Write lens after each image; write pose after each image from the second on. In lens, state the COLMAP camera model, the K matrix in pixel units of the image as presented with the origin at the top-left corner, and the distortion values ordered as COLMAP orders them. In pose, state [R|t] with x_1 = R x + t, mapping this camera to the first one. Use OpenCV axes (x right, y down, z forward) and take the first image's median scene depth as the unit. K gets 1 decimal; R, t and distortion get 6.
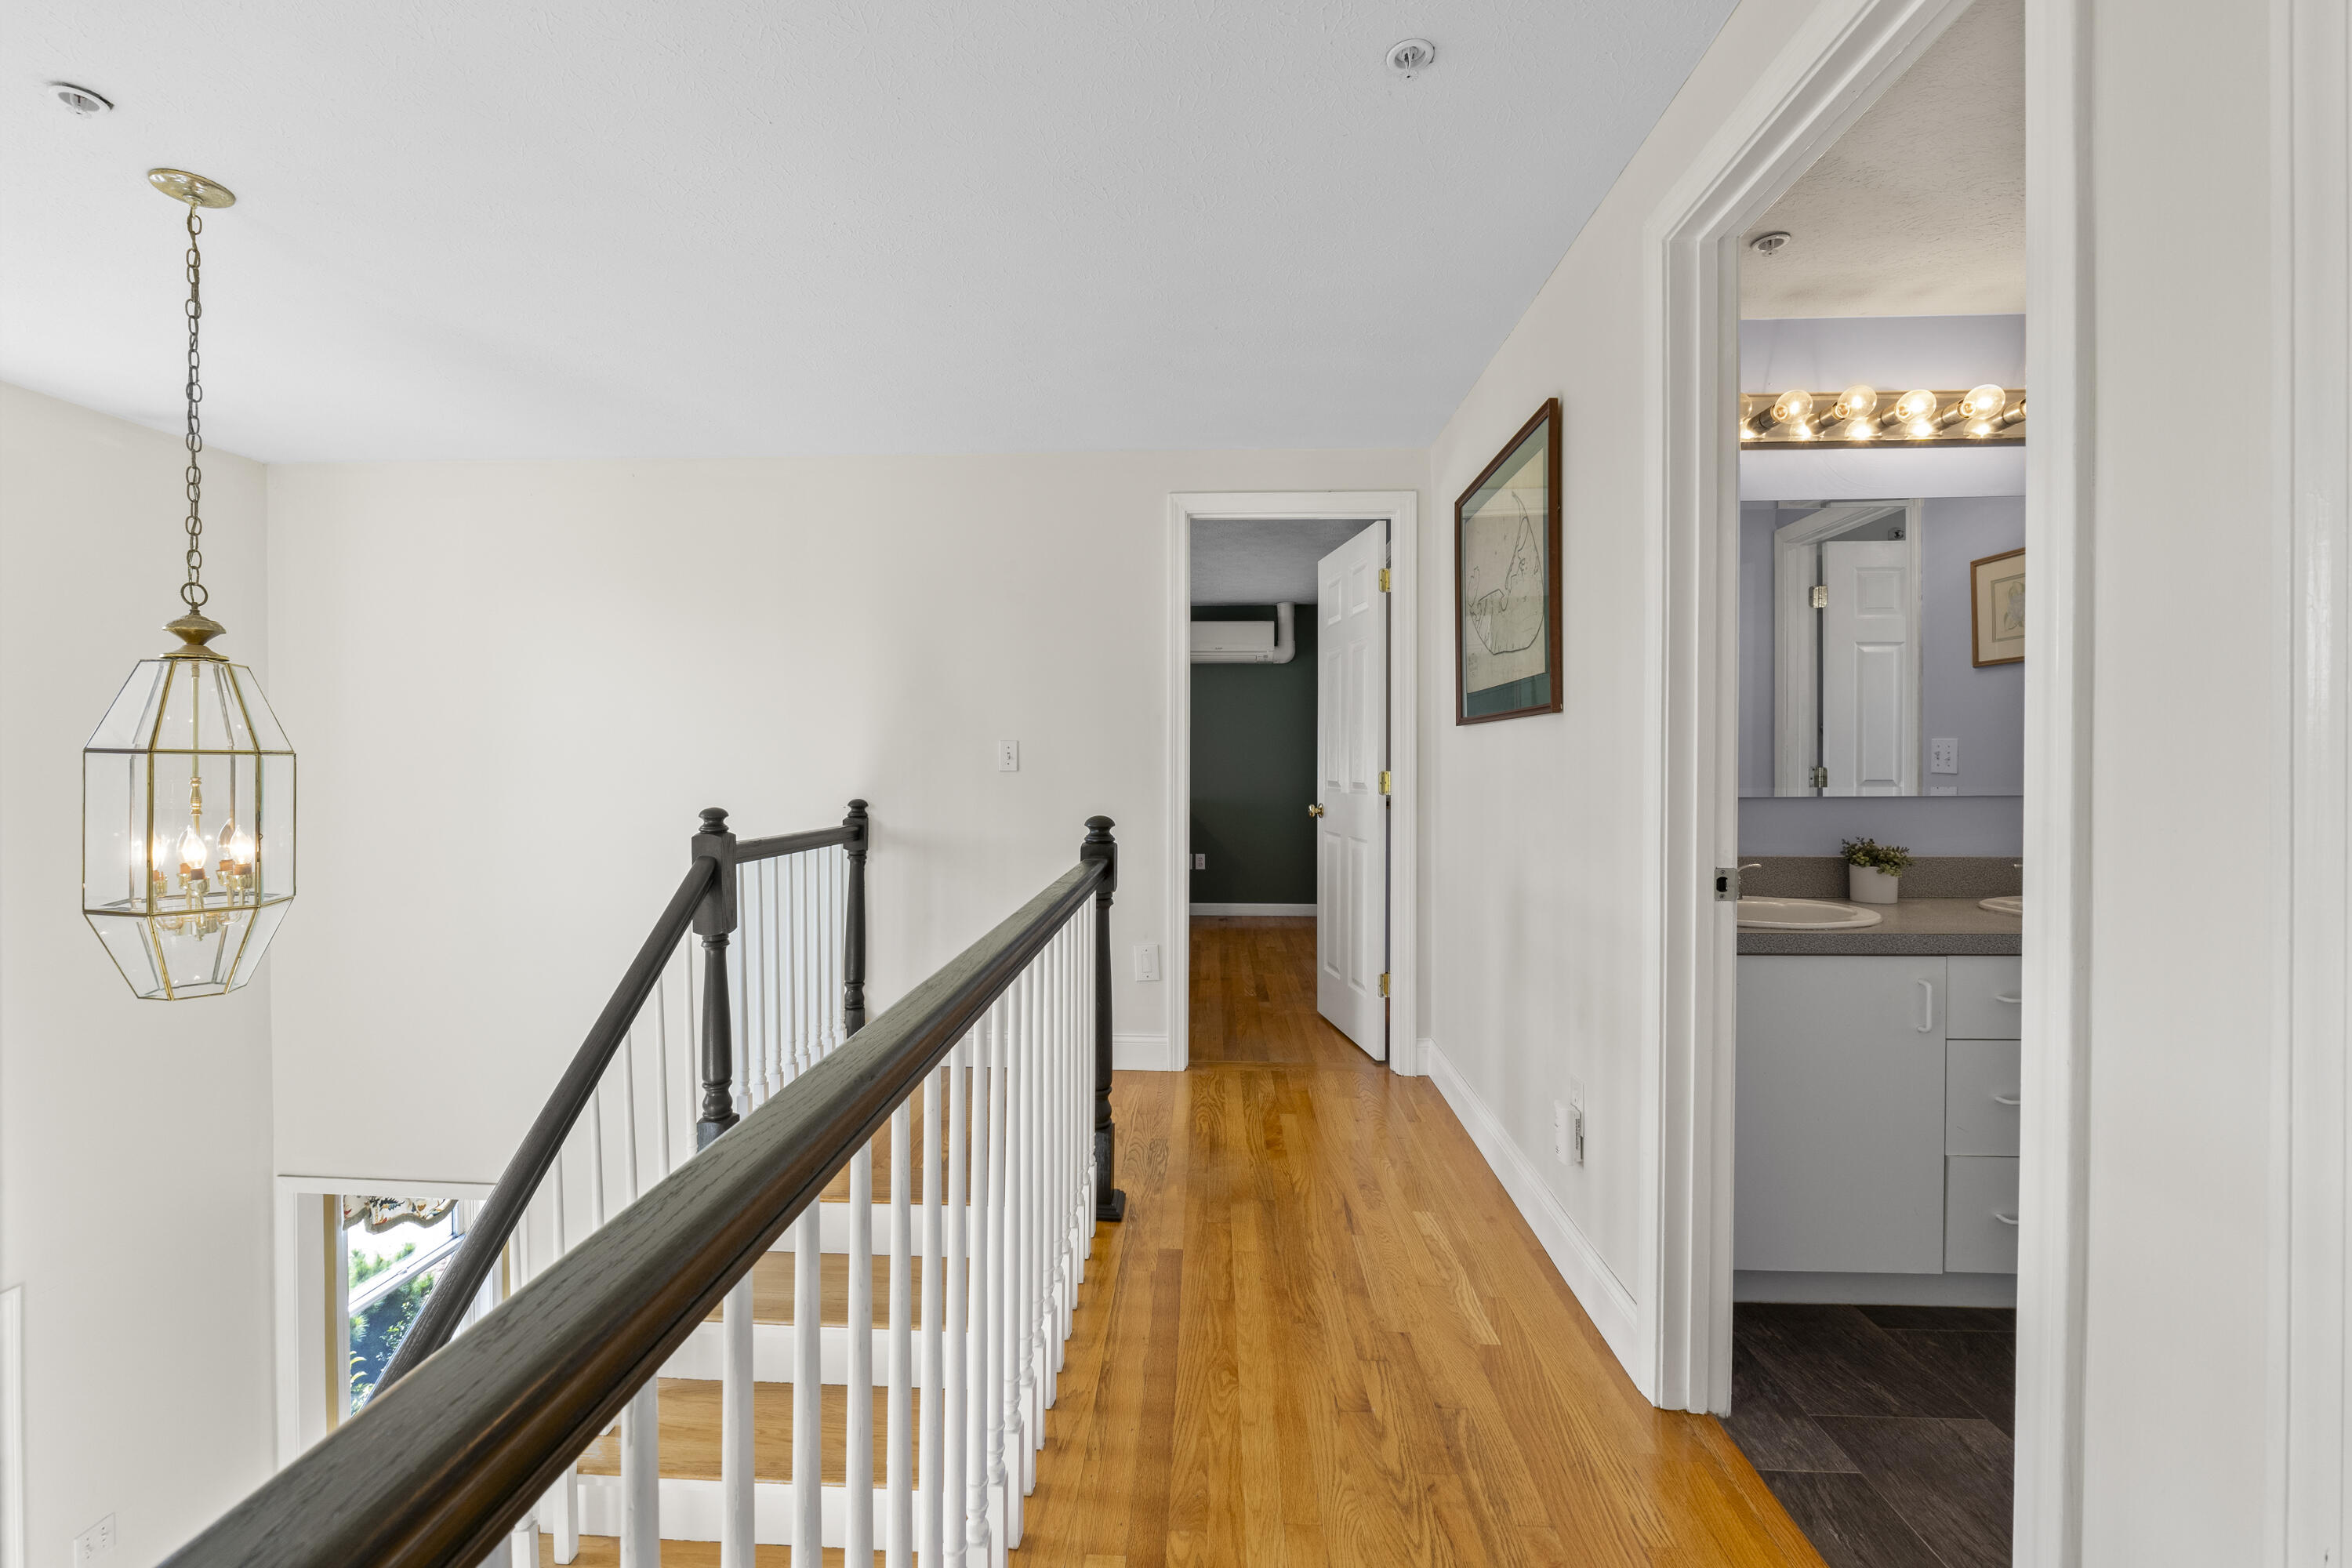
lens RADIAL K [[998.4, 0, 1174.1], [0, 998.4, 772.1], [0, 0, 1]] dist [0.001248, -0.000049]
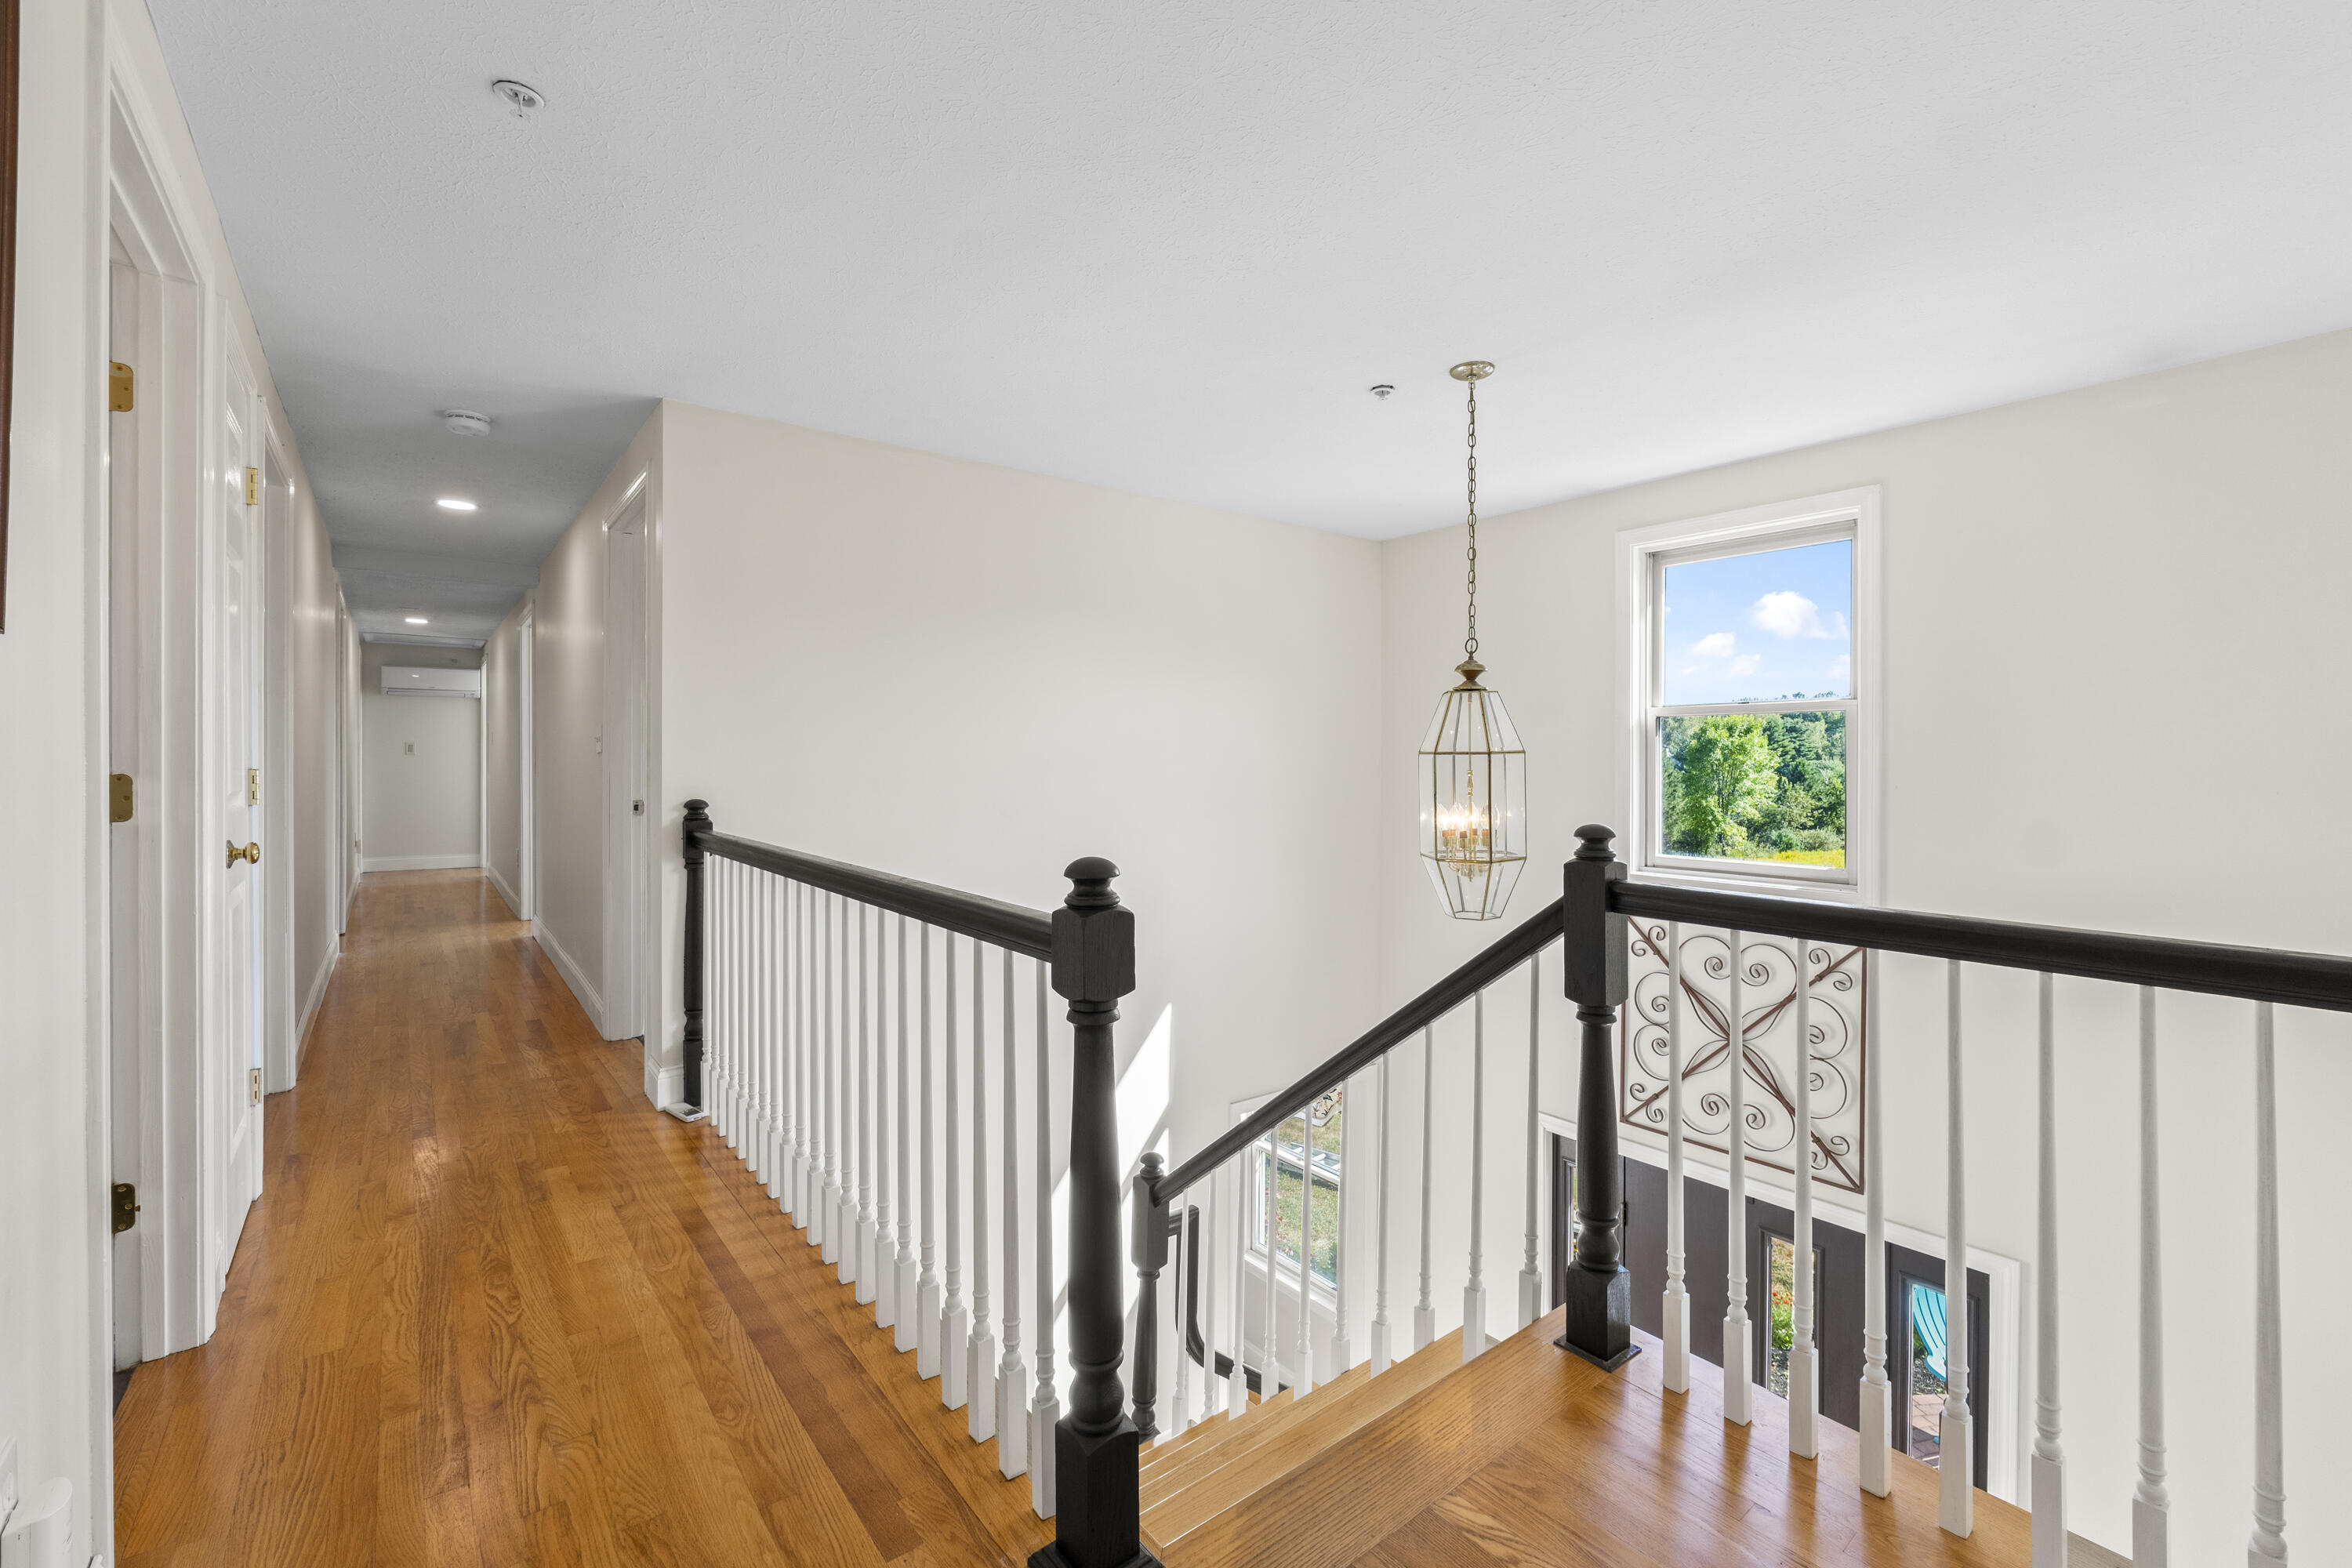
lens RADIAL K [[998.4, 0, 1178.3], [0, 998.4, 766.6], [0, 0, 1]] dist [0.001248, -0.000049]
pose [[-0.763367, 0.009891, -0.645889, 0.306922], [-0.002594, 0.999828, 0.018377, -0.025999], [0.645959, 0.015704, -0.763210, 1.835281]]
